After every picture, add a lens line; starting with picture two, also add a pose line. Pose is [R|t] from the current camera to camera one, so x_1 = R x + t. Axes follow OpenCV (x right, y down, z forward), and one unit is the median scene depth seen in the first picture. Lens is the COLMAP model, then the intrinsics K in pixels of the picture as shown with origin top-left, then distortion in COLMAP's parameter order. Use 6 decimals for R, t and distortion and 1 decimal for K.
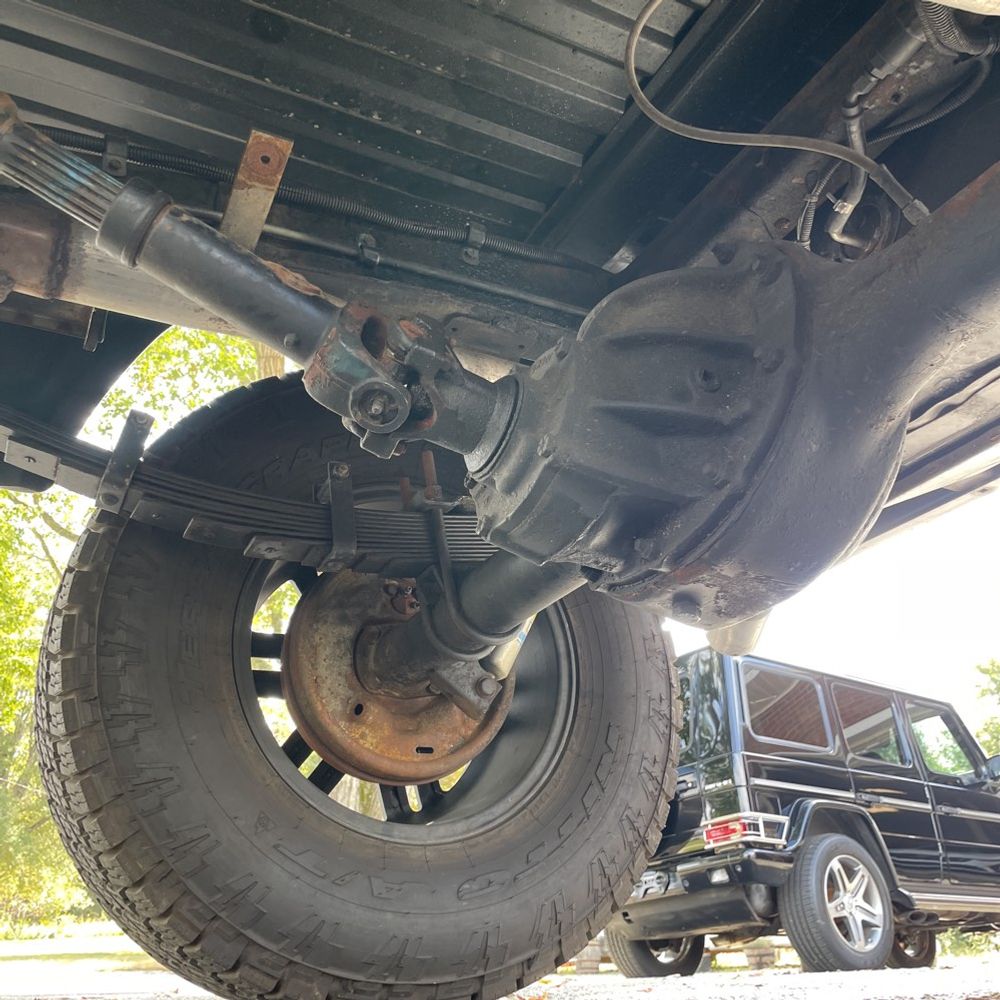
lens RADIAL K [[1007.3, 0, 493.3], [0, 1007.3, 499.4], [0, 0, 1]] dist [0.098105, -0.133867]
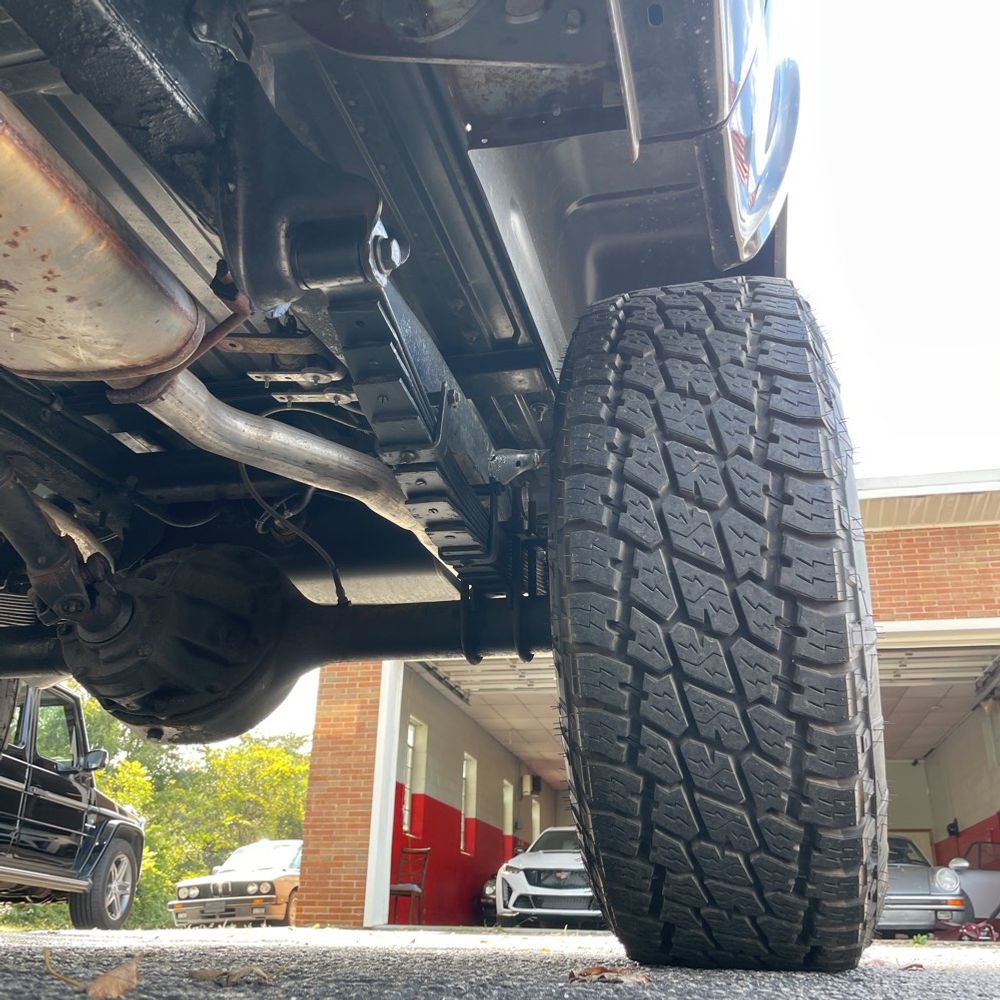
lens RADIAL K [[1021.5, 0, 498.2], [0, 1021.5, 486.3], [0, 0, 1]] dist [0.092002, -0.114021]
pose [[0.650942, 0.349964, 0.673646, -0.101073], [-0.362879, 0.922892, -0.128801, -0.035266], [-0.666779, -0.160610, 0.727744, -0.089020]]
